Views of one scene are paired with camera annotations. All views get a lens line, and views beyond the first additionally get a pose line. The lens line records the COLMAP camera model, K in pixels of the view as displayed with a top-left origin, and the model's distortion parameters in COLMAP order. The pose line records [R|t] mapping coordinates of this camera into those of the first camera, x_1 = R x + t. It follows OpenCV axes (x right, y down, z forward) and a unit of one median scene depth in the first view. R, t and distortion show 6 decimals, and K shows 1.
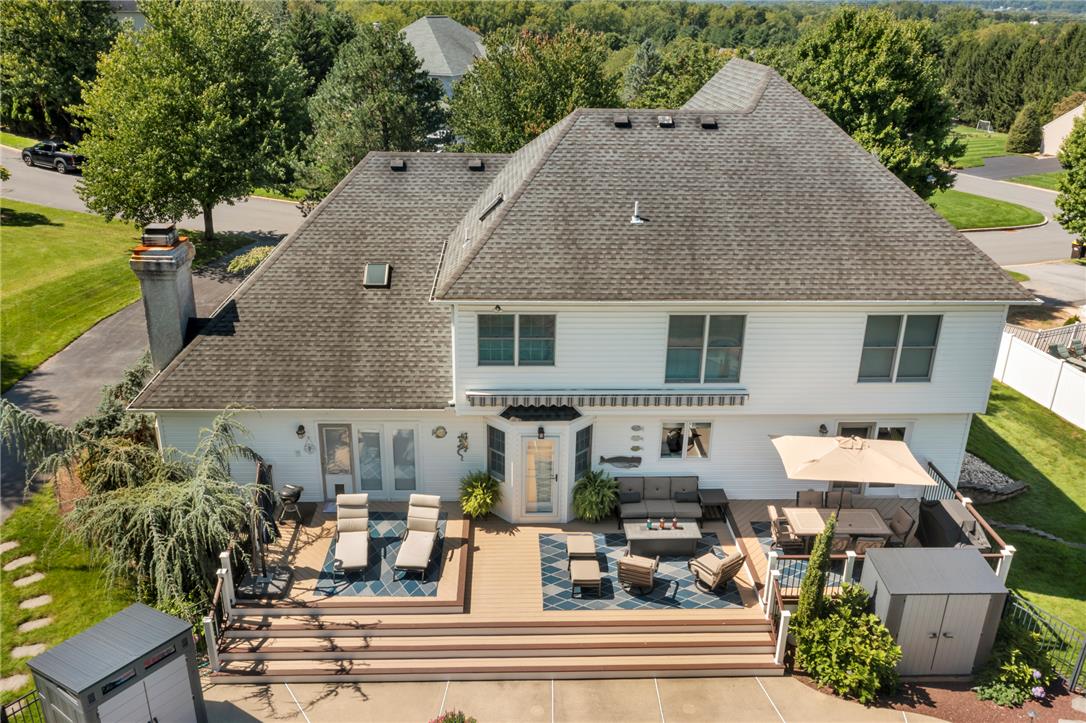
lens RADIAL K [[891.8, 0, 543.0], [0, 891.8, 361.5], [0, 0, 1]] dist [-0.003792, 0.000510]
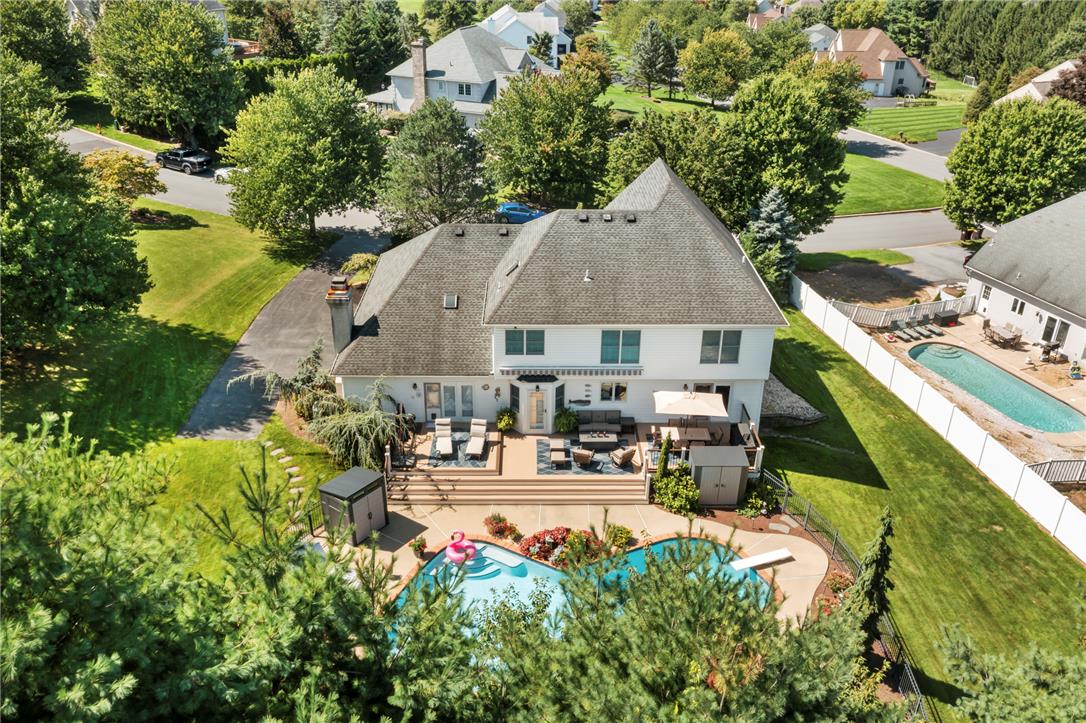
lens RADIAL K [[891.8, 0, 543.0], [0, 891.8, 361.5], [0, 0, 1]] dist [-0.003792, 0.000510]
pose [[0.999675, 0.005030, -0.024979, 0.059154], [-0.002834, 0.996188, 0.087185, -0.151786], [0.025322, -0.087086, 0.995879, -0.960779]]
